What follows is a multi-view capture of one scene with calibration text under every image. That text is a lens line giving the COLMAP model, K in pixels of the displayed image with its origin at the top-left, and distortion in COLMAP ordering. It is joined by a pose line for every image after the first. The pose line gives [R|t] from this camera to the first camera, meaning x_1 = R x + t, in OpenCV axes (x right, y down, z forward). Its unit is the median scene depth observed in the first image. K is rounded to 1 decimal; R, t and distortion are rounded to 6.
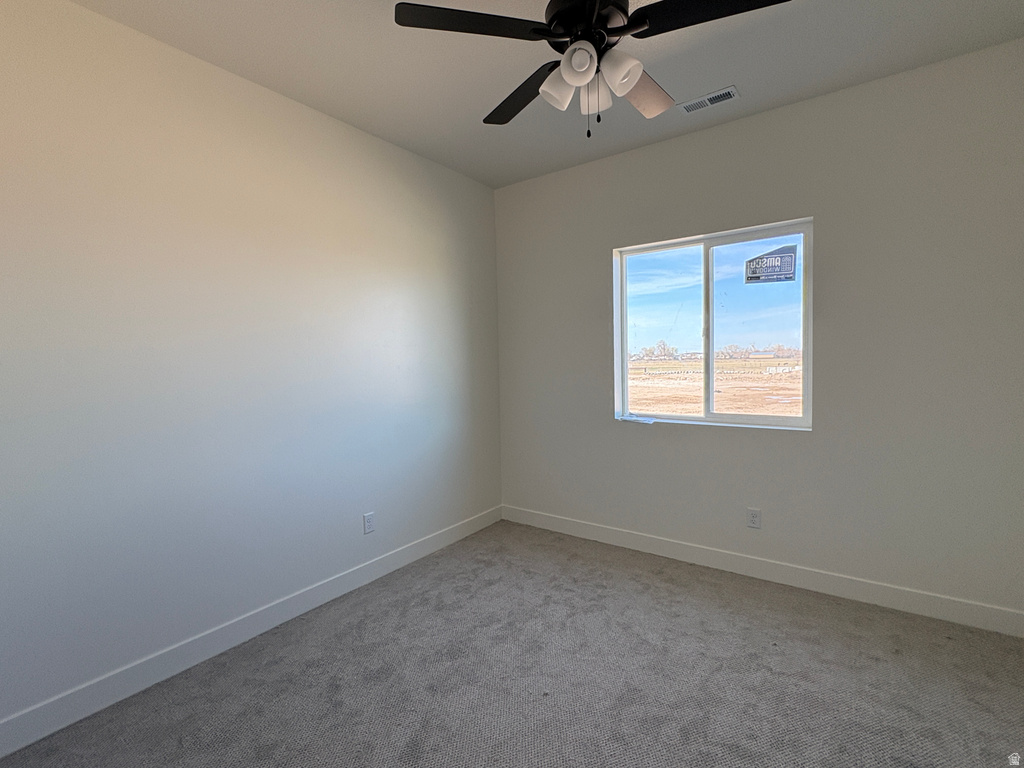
lens RADIAL K [[477.5, 0, 512.0], [0, 477.5, 384.0], [0, 0, 1]] dist [-0.001744, 0.000454]
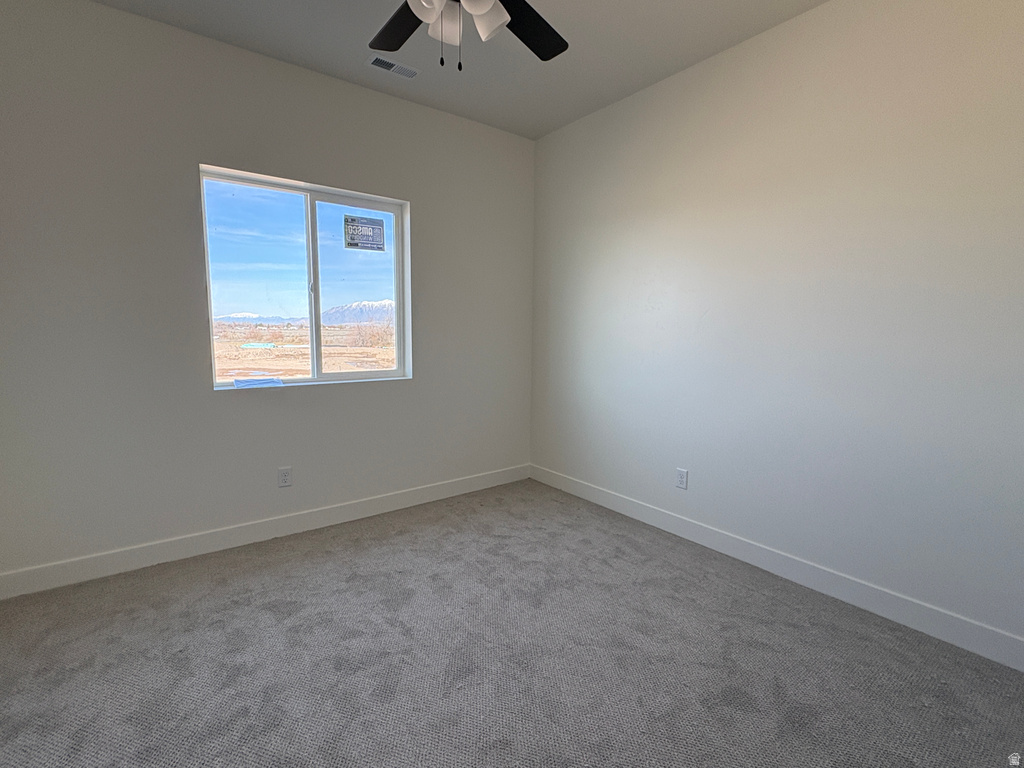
lens RADIAL K [[491.7, 0, 512.0], [0, 491.7, 384.0], [0, 0, 1]] dist [0.001797, 0.000329]
pose [[0.284185, -0.104873, 0.953016, -0.453097], [0.025259, 0.994474, 0.101903, -0.011149], [-0.958437, -0.004887, 0.285264, 0.339294]]
